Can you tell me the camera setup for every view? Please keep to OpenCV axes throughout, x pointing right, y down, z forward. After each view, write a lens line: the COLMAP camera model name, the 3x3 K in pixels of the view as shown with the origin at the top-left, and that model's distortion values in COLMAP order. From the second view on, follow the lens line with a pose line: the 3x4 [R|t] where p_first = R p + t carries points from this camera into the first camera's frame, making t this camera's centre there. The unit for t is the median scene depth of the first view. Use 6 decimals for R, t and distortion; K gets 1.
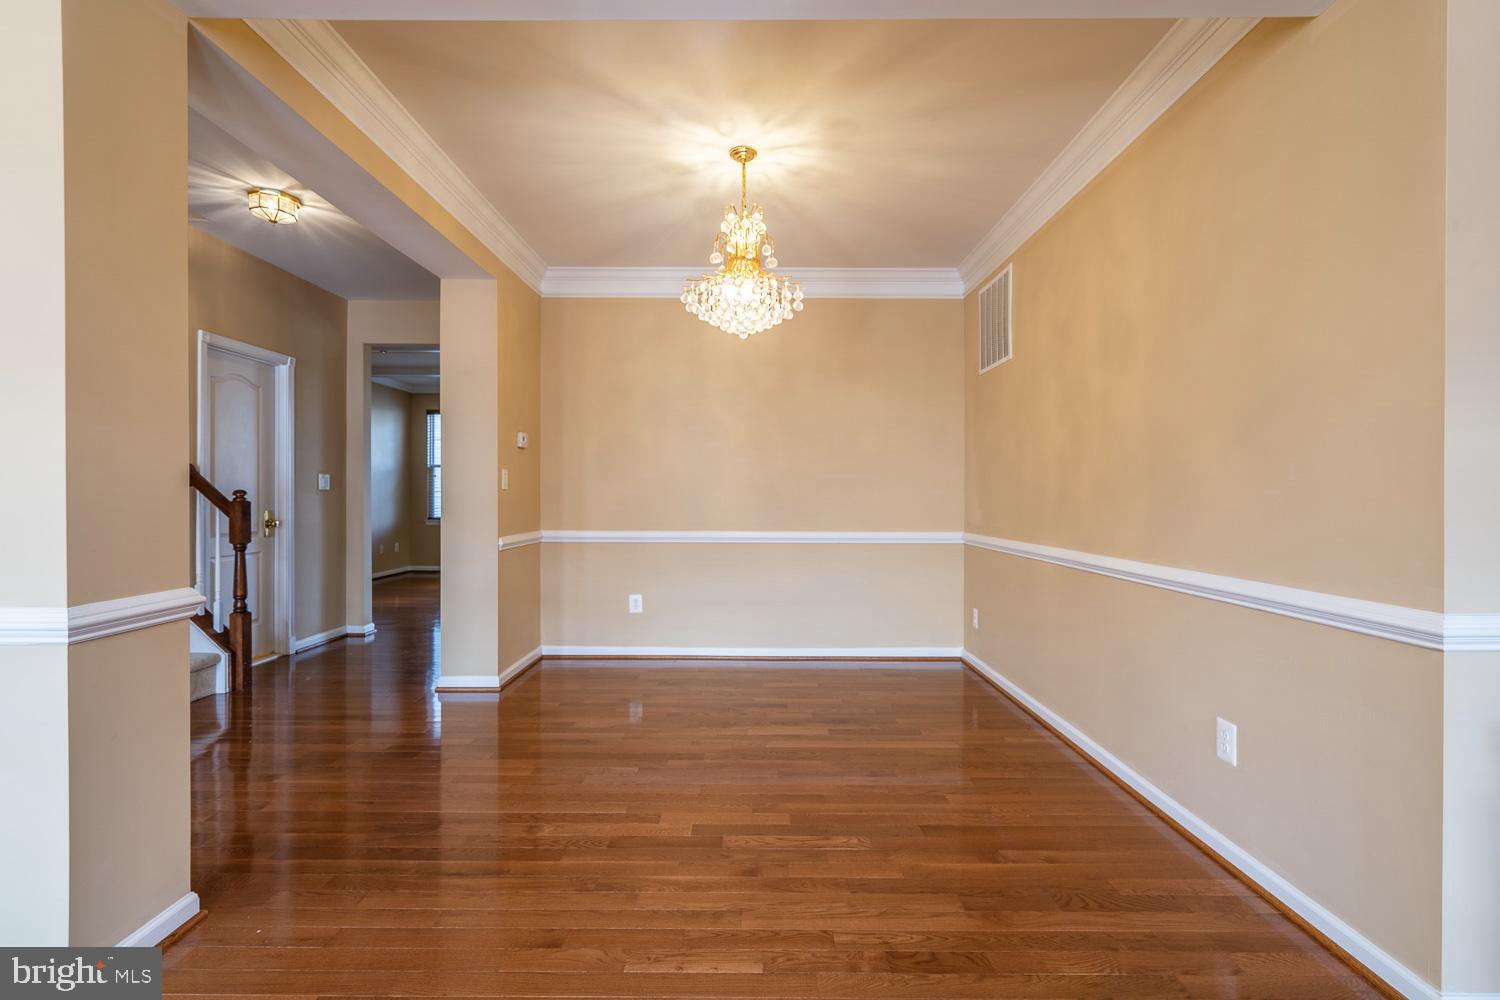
lens RADIAL K [[680.5, 0, 747.4], [0, 680.5, 501.8], [0, 0, 1]] dist [-0.000596, -0.000312]
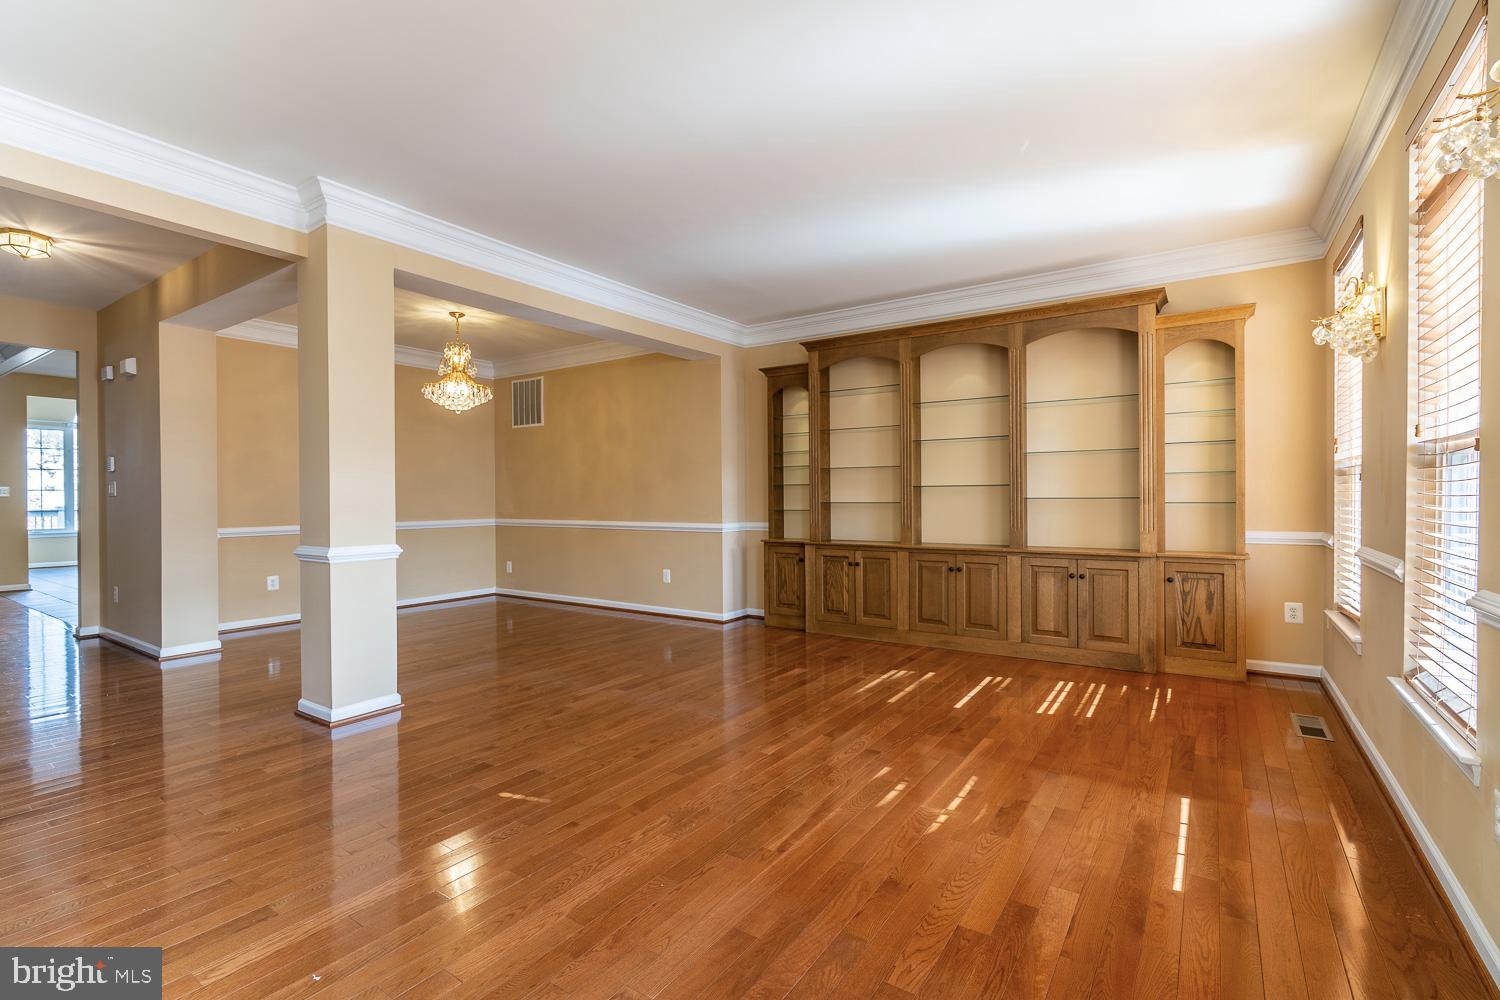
lens RADIAL K [[680.5, 0, 749.2], [0, 680.5, 498.3], [0, 0, 1]] dist [-0.000596, -0.000312]
pose [[0.556686, -0.009480, 0.830669, -0.893800], [0.011036, 0.999931, 0.004015, -0.005352], [-0.830650, 0.006932, 0.556752, -0.560528]]
